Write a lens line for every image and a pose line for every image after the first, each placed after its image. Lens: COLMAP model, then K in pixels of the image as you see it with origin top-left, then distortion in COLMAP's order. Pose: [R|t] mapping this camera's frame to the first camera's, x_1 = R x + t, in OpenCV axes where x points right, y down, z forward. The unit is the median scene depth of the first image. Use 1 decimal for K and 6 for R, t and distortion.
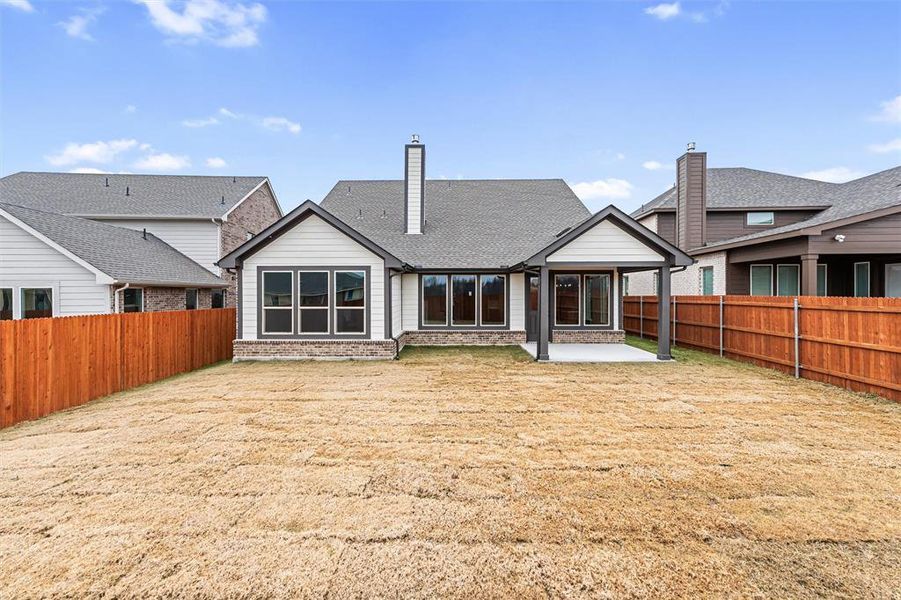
lens RADIAL K [[376.0, 0, 447.0], [0, 376.0, 293.4], [0, 0, 1]] dist [0.000972, 0.000075]
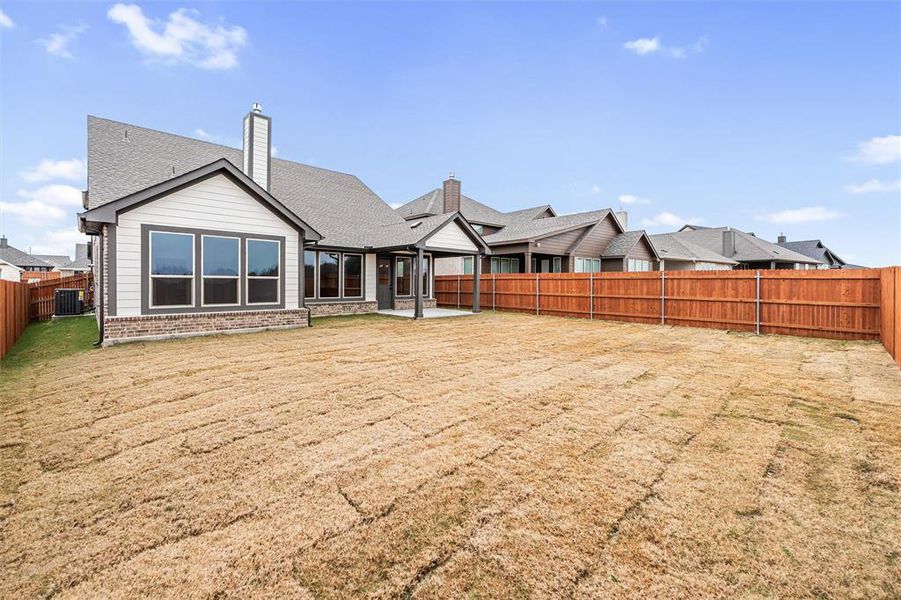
lens RADIAL K [[370.9, 0, 441.0], [0, 370.9, 291.1], [0, 0, 1]] dist [-0.001650, -0.000159]
pose [[0.714439, -0.009645, 0.699632, -0.603091], [-0.005846, 0.999788, 0.019752, 0.051243], [-0.699674, -0.018202, 0.714231, -0.016503]]
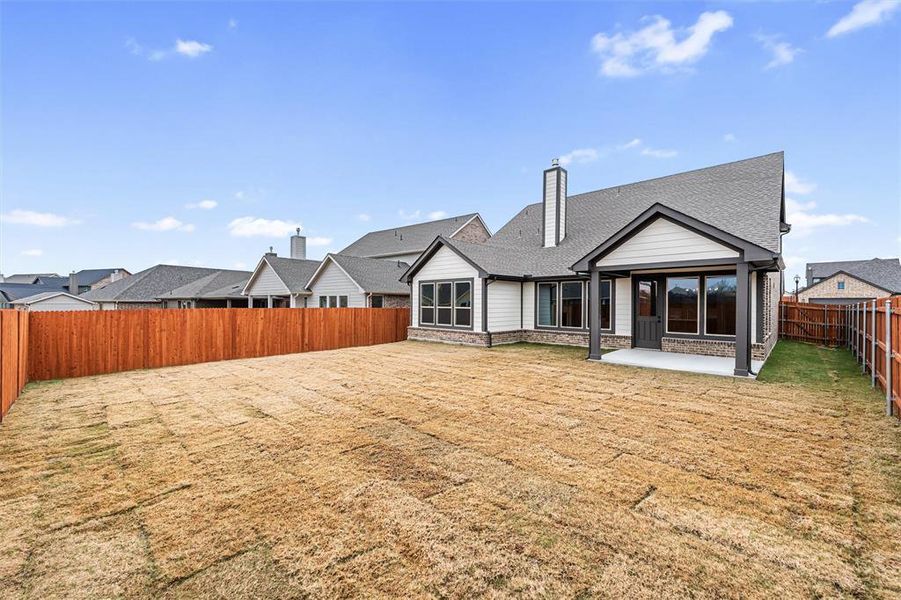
lens RADIAL K [[365.9, 0, 439.7], [0, 365.9, 302.5], [0, 0, 1]] dist [0.000107, -0.000037]
pose [[0.717838, 0.005512, -0.696188, 0.632991], [-0.008169, 0.999967, -0.000505, 0.019750], [0.696162, 0.006050, 0.717859, -0.043197]]
